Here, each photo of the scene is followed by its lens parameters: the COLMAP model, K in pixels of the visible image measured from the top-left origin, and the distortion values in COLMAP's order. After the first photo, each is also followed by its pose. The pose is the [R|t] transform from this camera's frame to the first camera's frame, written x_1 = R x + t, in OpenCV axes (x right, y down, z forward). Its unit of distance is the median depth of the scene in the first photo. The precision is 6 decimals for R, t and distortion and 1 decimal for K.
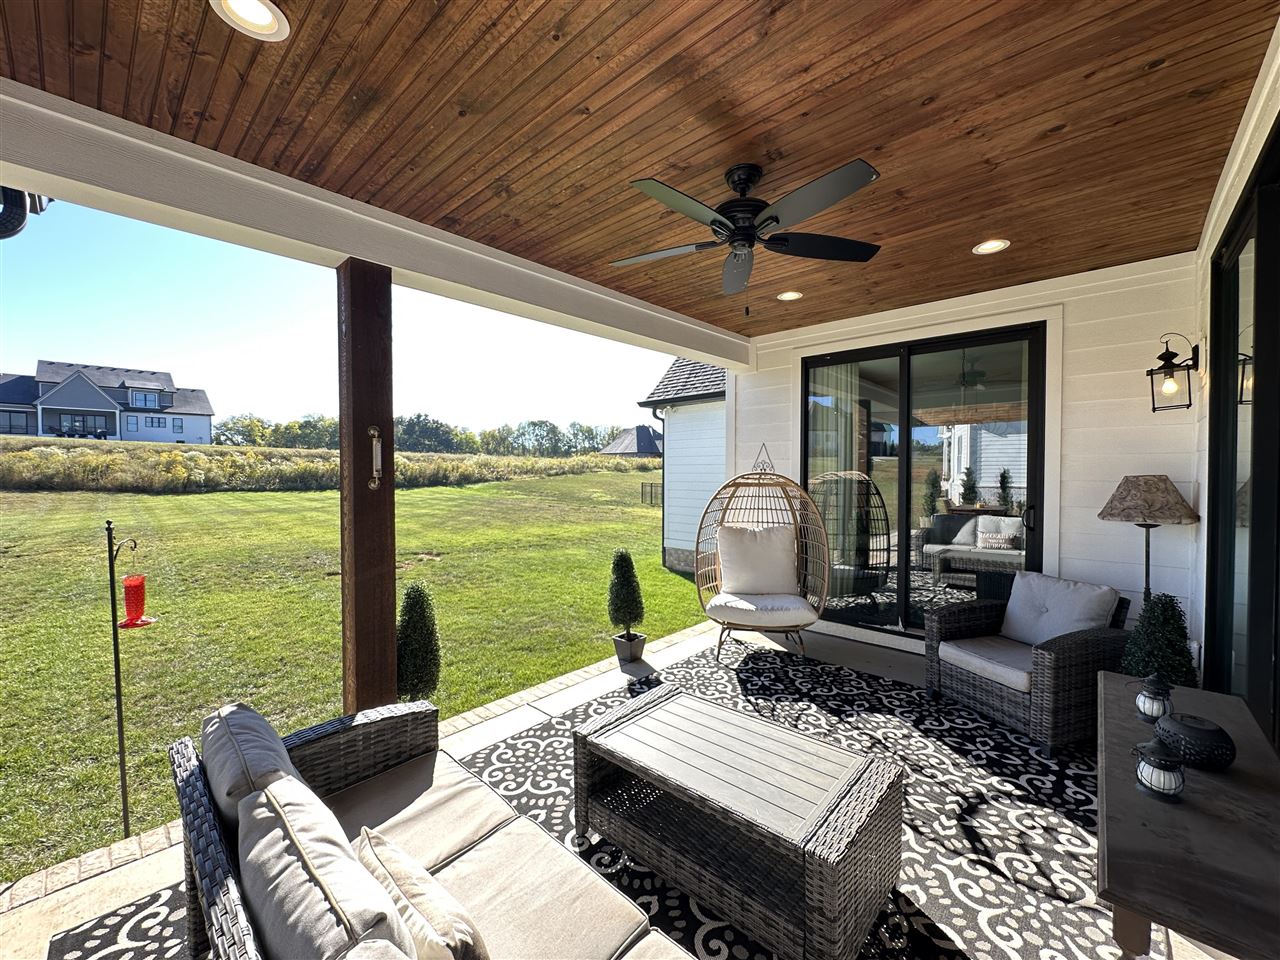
lens RADIAL K [[511.1, 0, 638.5], [0, 511.1, 481.6], [0, 0, 1]] dist [-0.003206, 0.000299]
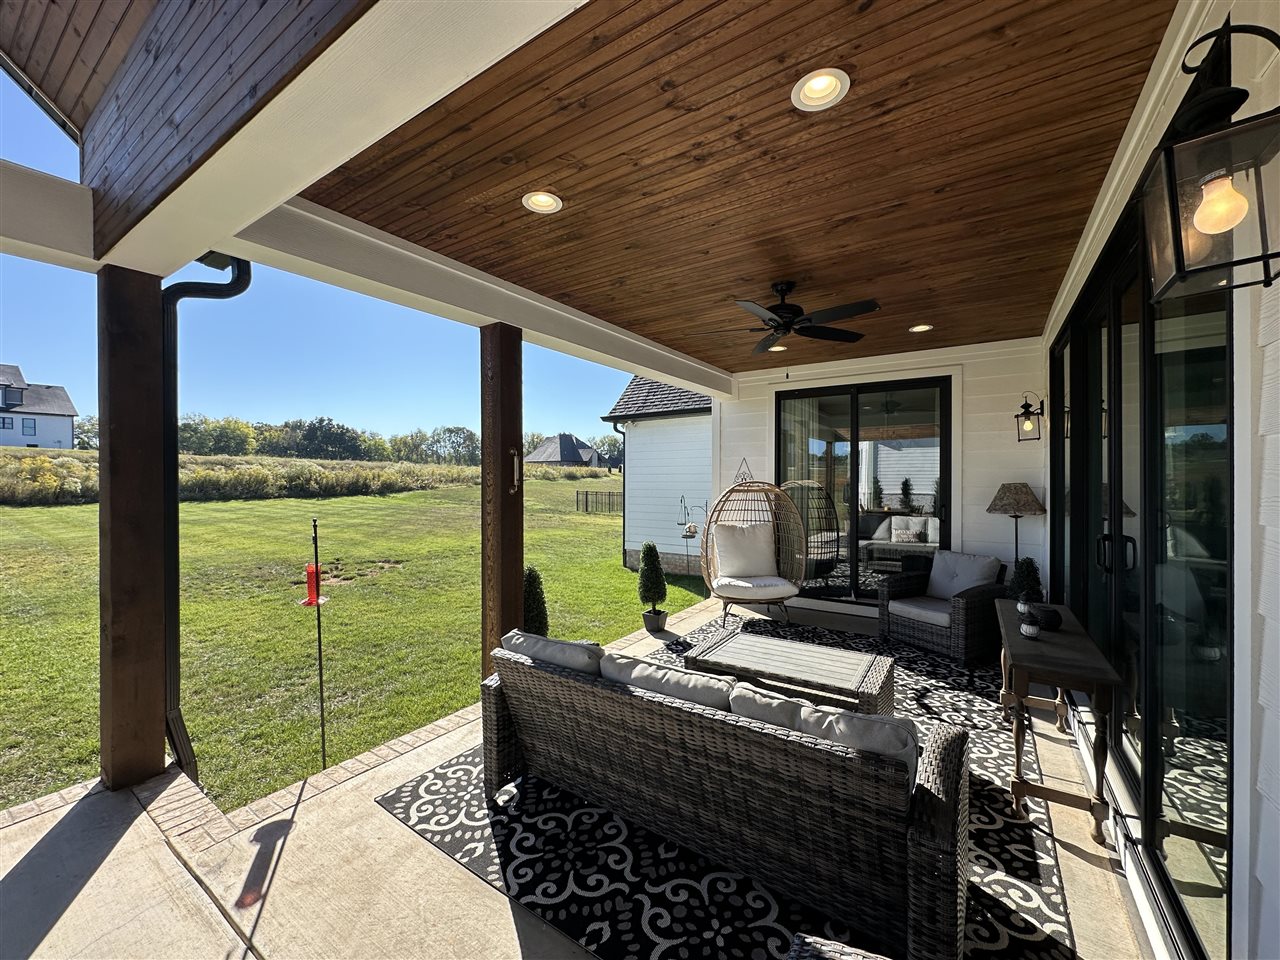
lens RADIAL K [[511.1, 0, 638.2], [0, 511.1, 482.9], [0, 0, 1]] dist [-0.003206, 0.000299]
pose [[0.987545, -0.000954, 0.157336, -0.286365], [0.003119, 0.999904, -0.013515, 0.003217], [-0.157308, 0.013837, 0.987453, -0.263817]]
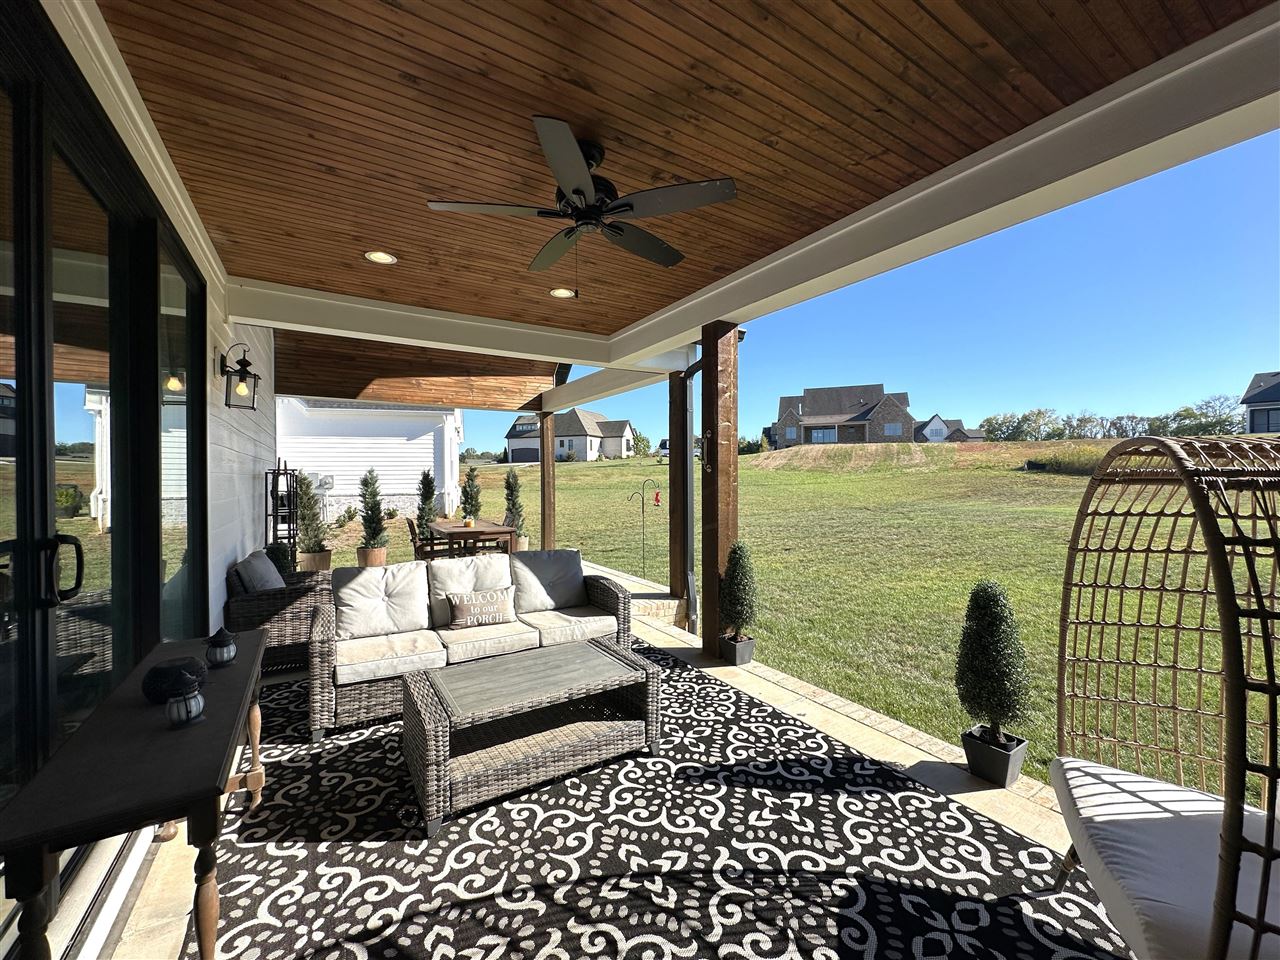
lens RADIAL K [[511.1, 0, 643.3], [0, 511.1, 482.3], [0, 0, 1]] dist [-0.003206, 0.000299]
pose [[-0.259379, 0.019221, -0.965584, 0.710957], [-0.015226, 0.999596, 0.023988, 0.008909], [0.965655, 0.020924, -0.258982, 0.854722]]
